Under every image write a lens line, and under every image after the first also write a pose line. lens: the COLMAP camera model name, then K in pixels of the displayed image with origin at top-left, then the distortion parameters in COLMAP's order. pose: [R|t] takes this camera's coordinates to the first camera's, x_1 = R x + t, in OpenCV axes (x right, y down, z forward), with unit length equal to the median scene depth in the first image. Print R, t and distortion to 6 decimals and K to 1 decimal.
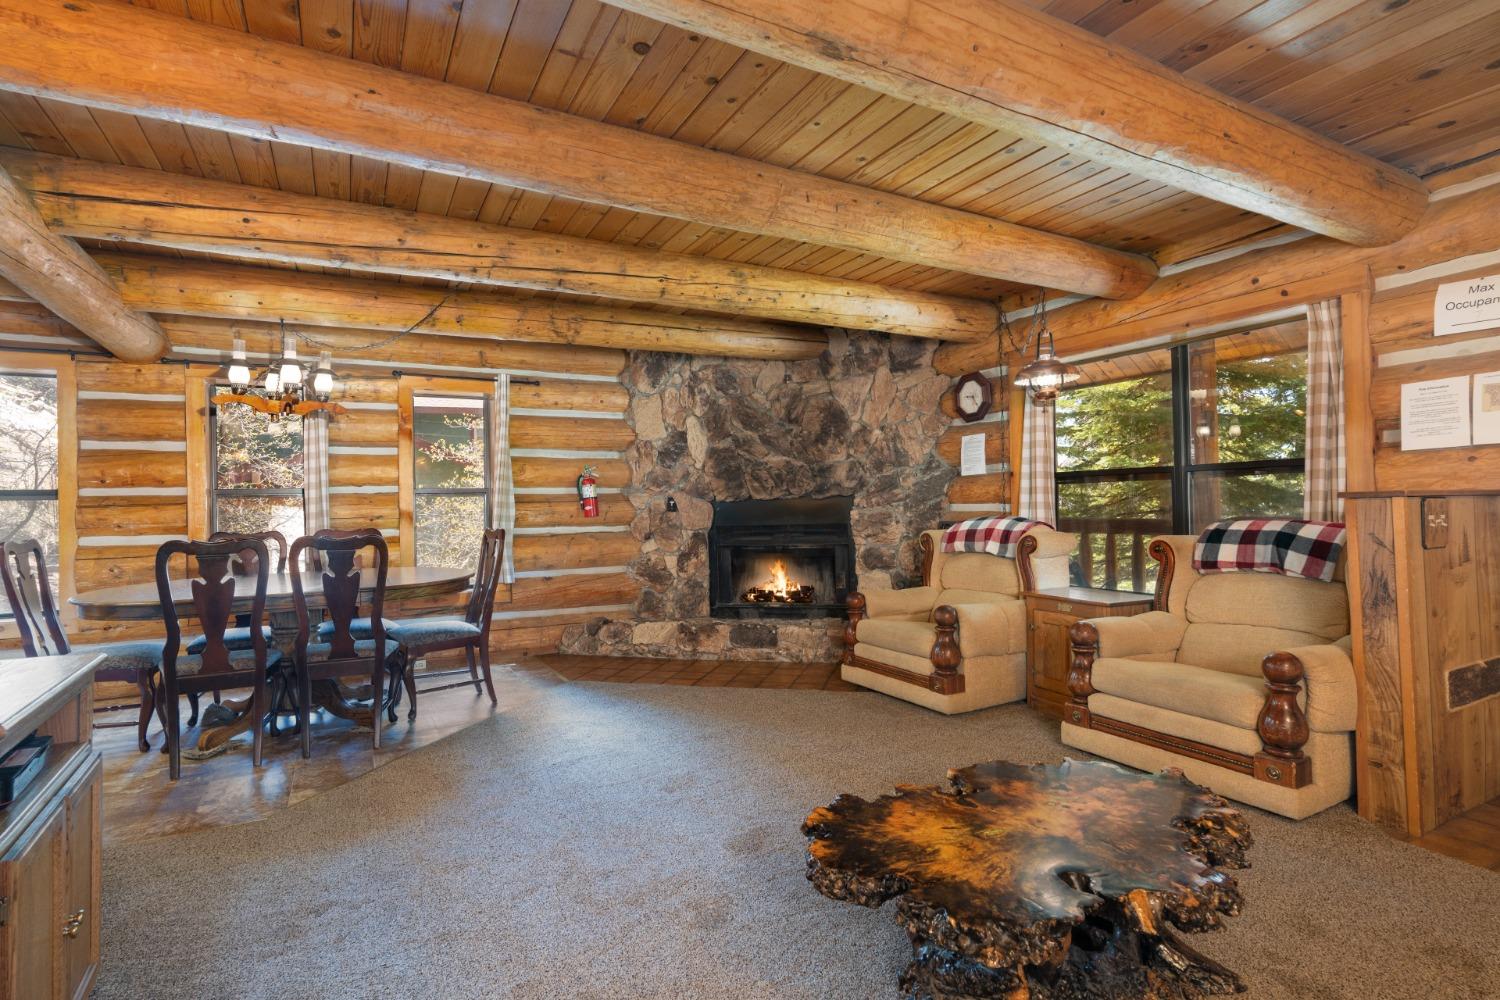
lens RADIAL K [[761.7, 0, 754.7], [0, 761.7, 498.6], [0, 0, 1]] dist [-0.004601, 0.001873]
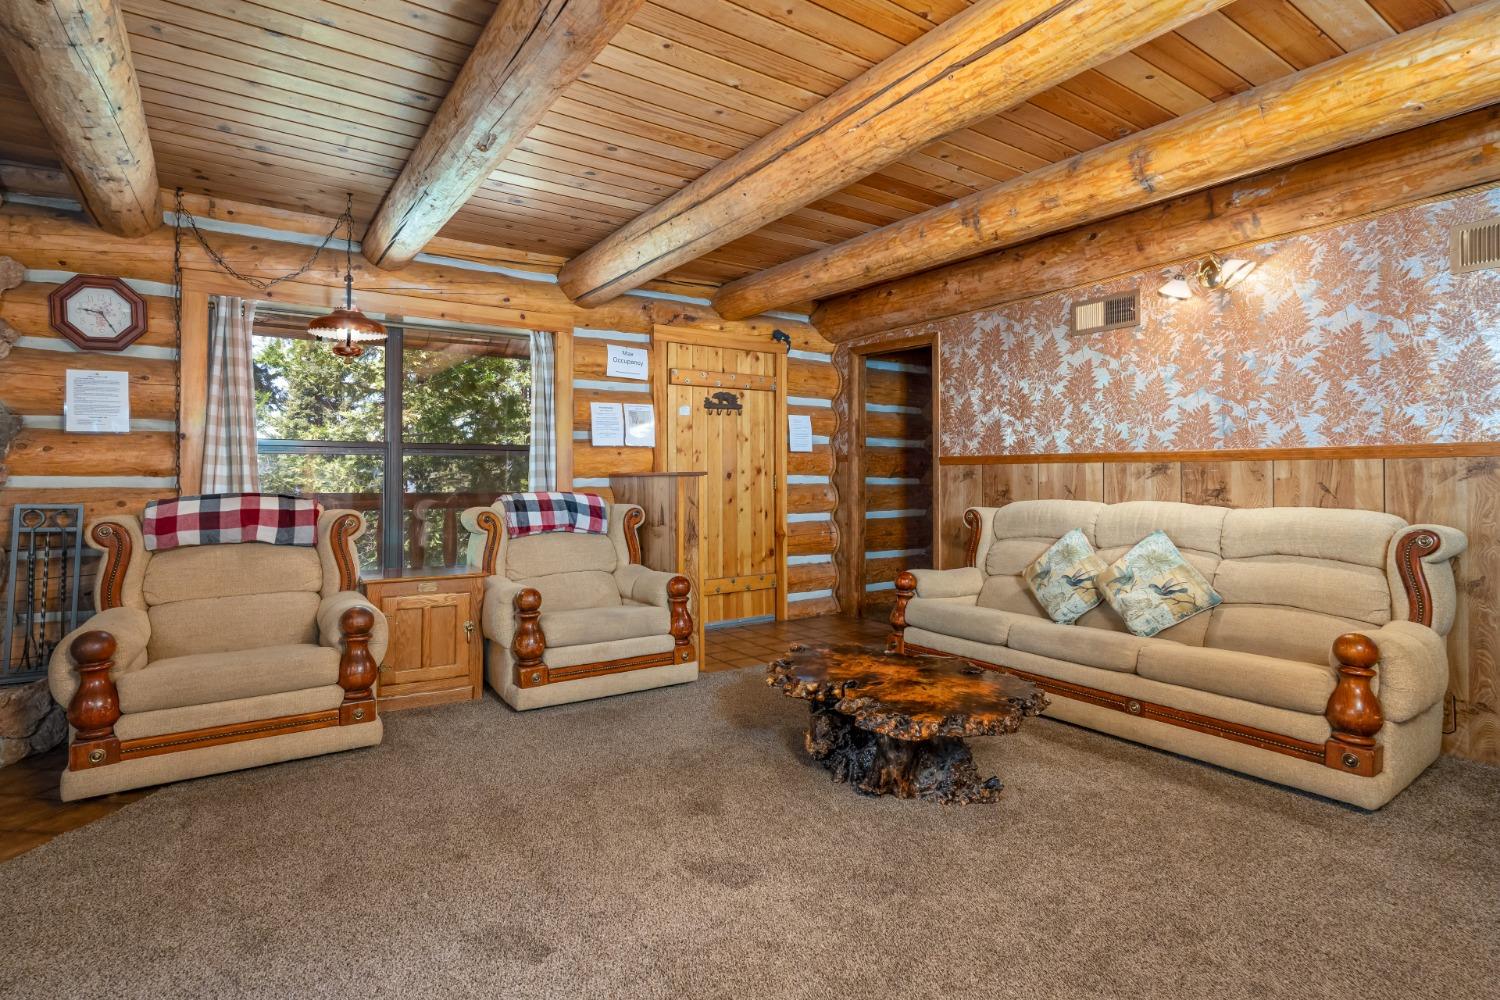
lens RADIAL K [[752.2, 0, 736.7], [0, 752.2, 468.3], [0, 0, 1]] dist [-0.003944, -0.000390]
pose [[-0.105494, 0.029920, 0.993970, -0.632562], [-0.007051, 0.999500, -0.030835, 0.025028], [-0.994395, -0.010262, -0.105230, 0.811519]]
